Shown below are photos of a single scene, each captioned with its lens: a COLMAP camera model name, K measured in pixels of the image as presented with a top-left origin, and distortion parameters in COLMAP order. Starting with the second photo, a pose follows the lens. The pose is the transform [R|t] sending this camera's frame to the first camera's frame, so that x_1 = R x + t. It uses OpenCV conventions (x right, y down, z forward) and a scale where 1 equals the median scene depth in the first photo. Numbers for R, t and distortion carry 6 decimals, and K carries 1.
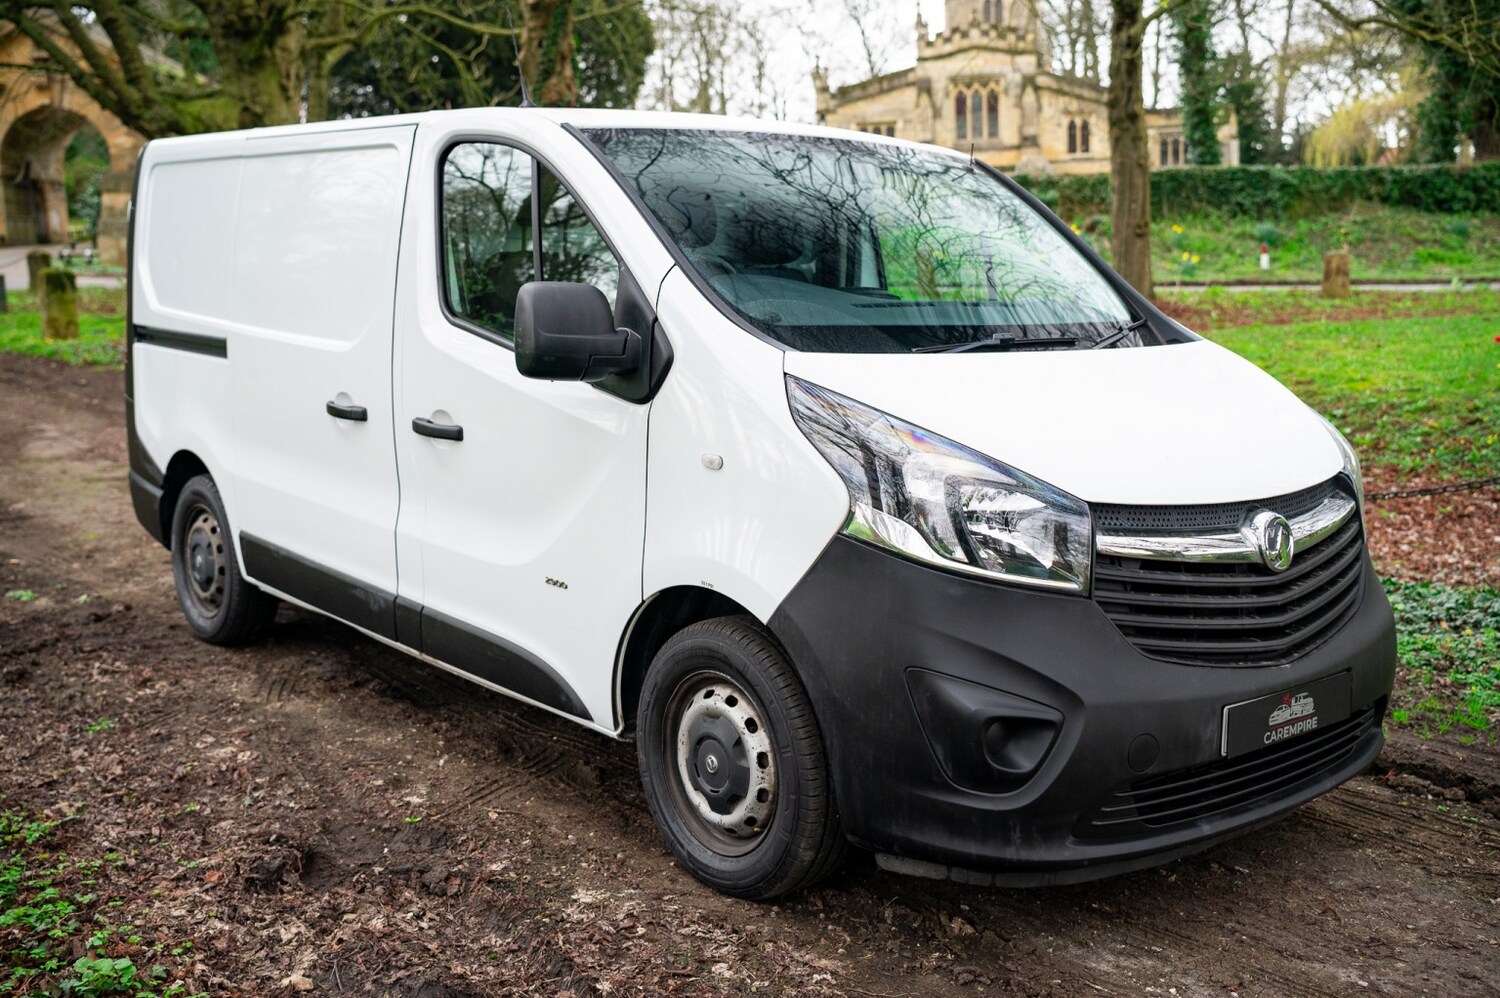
lens RADIAL K [[1555.8, 0, 750.0], [0, 1555.8, 499.0], [0, 0, 1]] dist [-0.062928, 0.175496]
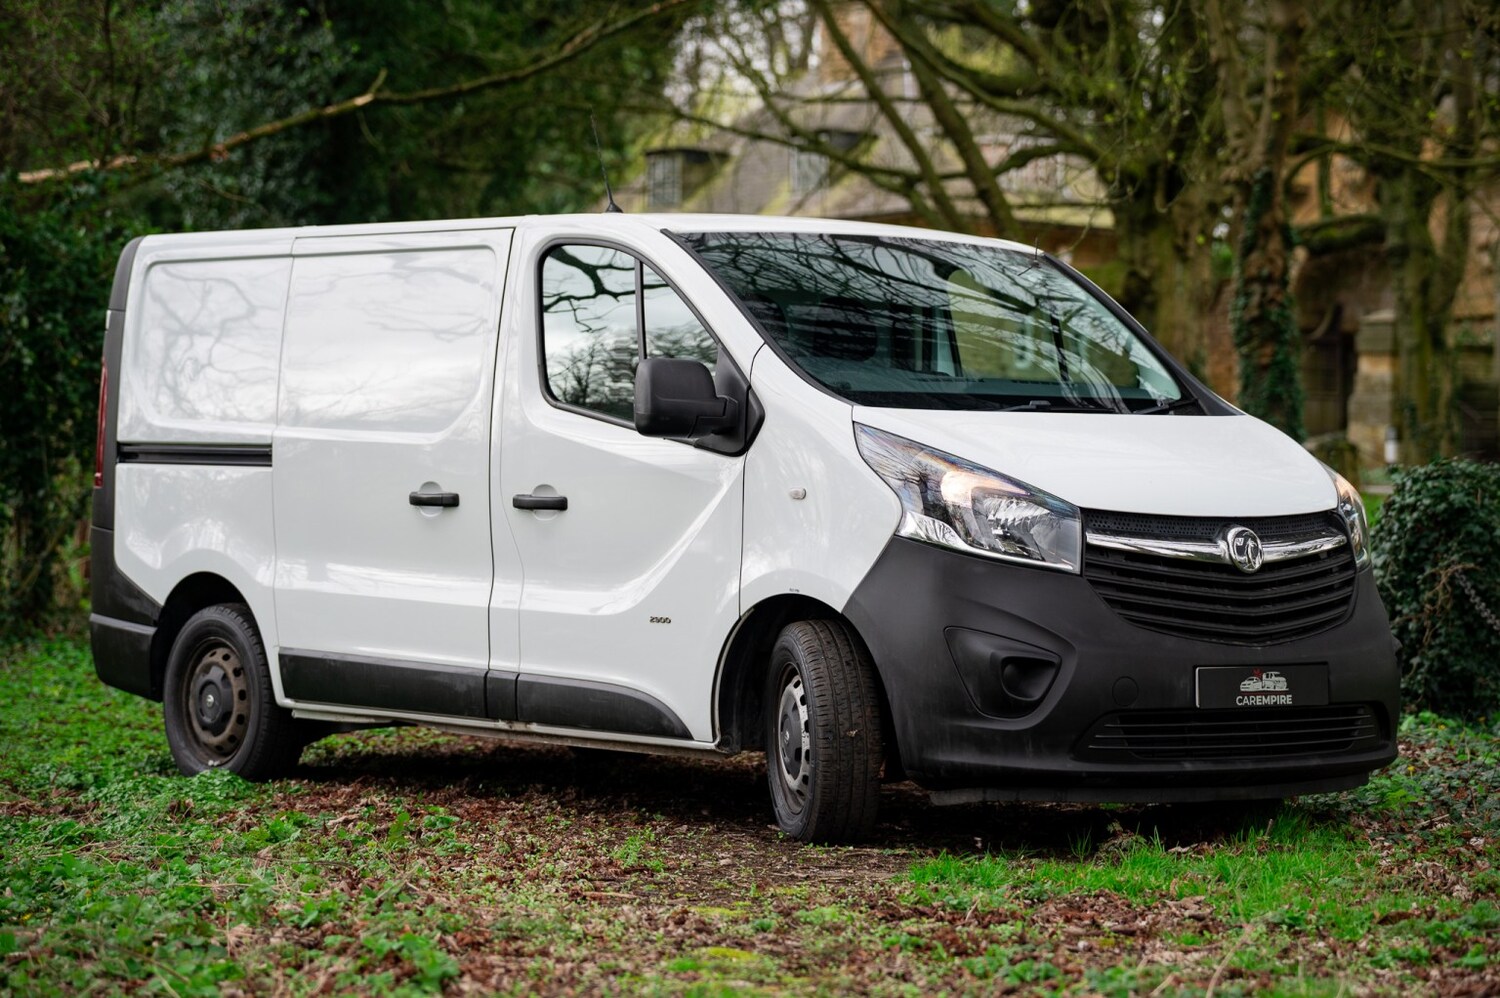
lens RADIAL K [[3682.0, 0, 750.0], [0, 3682.0, 499.0], [0, 0, 1]] dist [0.590160, 0.379960]
pose [[0.999824, -0.010307, -0.015689, -0.015171], [0.007954, 0.989653, -0.143259, 0.395035], [0.017003, 0.143109, 0.989561, -1.902936]]
